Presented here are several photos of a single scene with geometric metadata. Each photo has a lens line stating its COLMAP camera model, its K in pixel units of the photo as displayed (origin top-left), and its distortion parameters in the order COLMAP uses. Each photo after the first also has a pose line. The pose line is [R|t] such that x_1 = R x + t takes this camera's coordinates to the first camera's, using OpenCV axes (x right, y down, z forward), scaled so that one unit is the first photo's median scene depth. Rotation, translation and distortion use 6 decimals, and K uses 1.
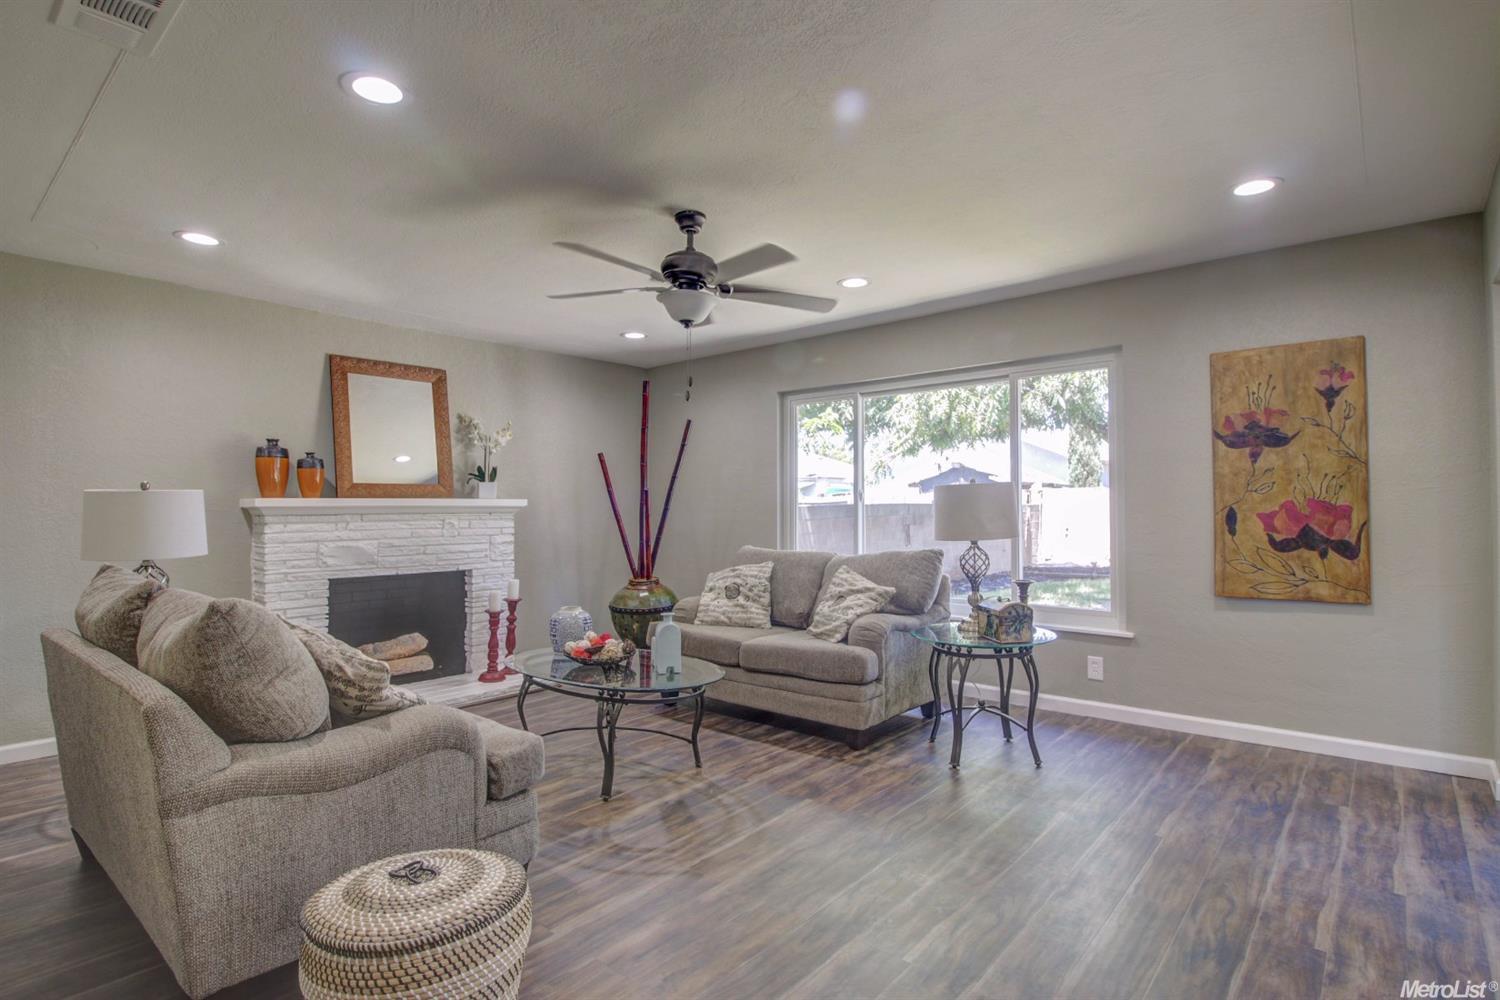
lens RADIAL K [[751.3, 0, 754.9], [0, 751.3, 495.1], [0, 0, 1]] dist [0.005928, -0.014392]
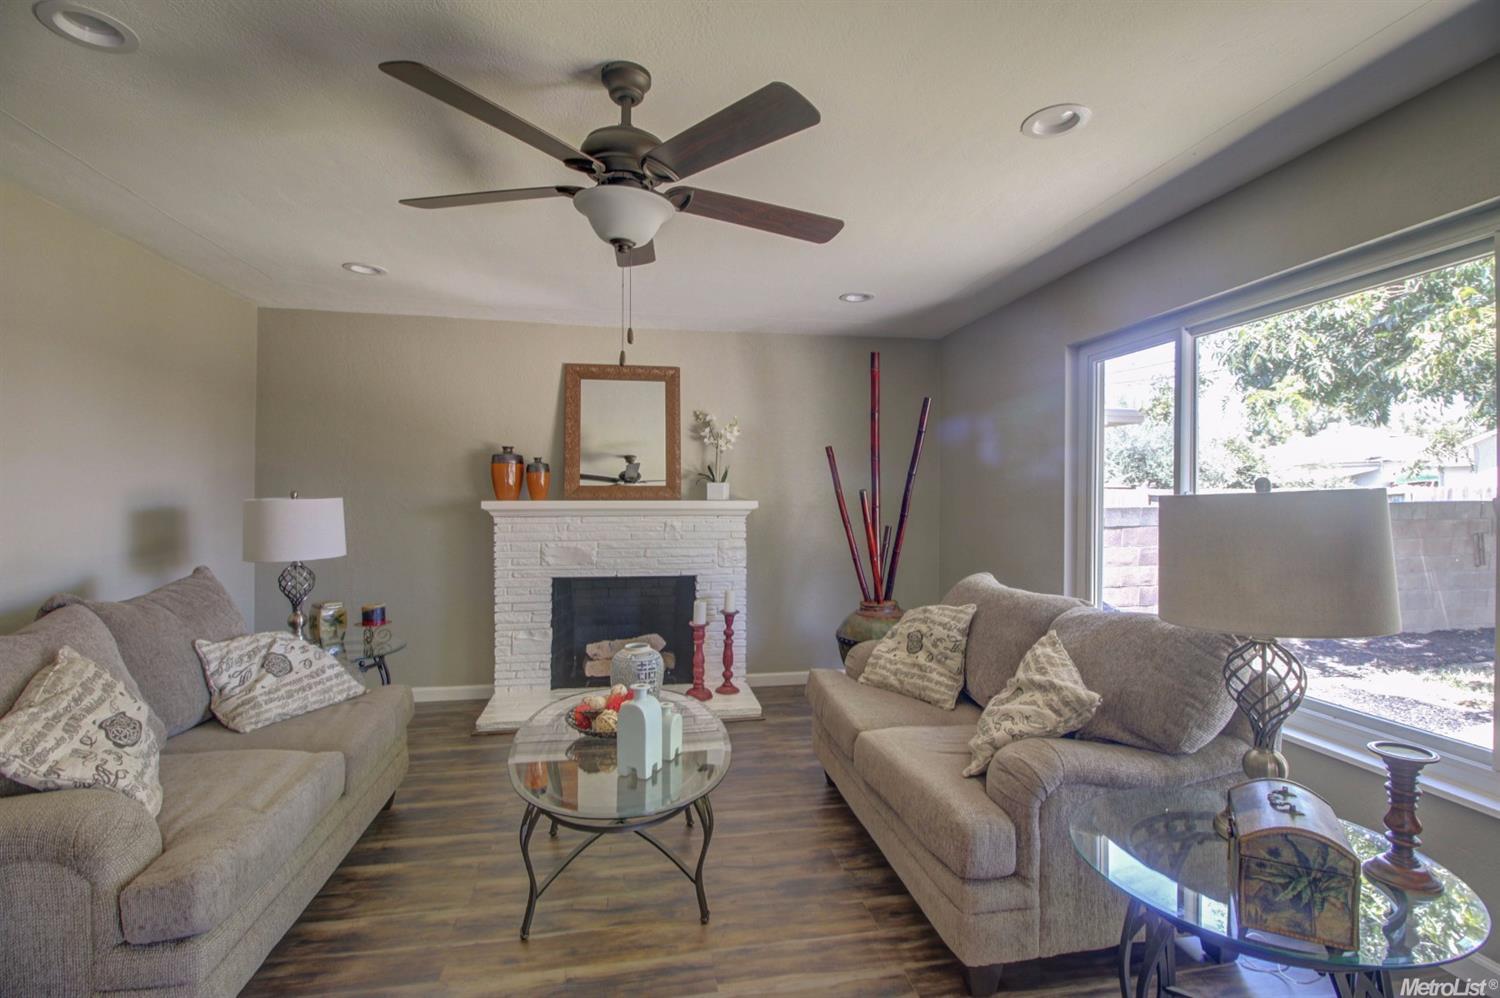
lens RADIAL K [[689.6, 0, 754.2], [0, 689.6, 494.6], [0, 0, 1]] dist [-0.013873, -0.000728]
pose [[0.774929, 0.006446, -0.632015, 0.252215], [0.003313, 0.999893, 0.014259, -0.016028], [0.632040, -0.013144, 0.774825, 0.421848]]
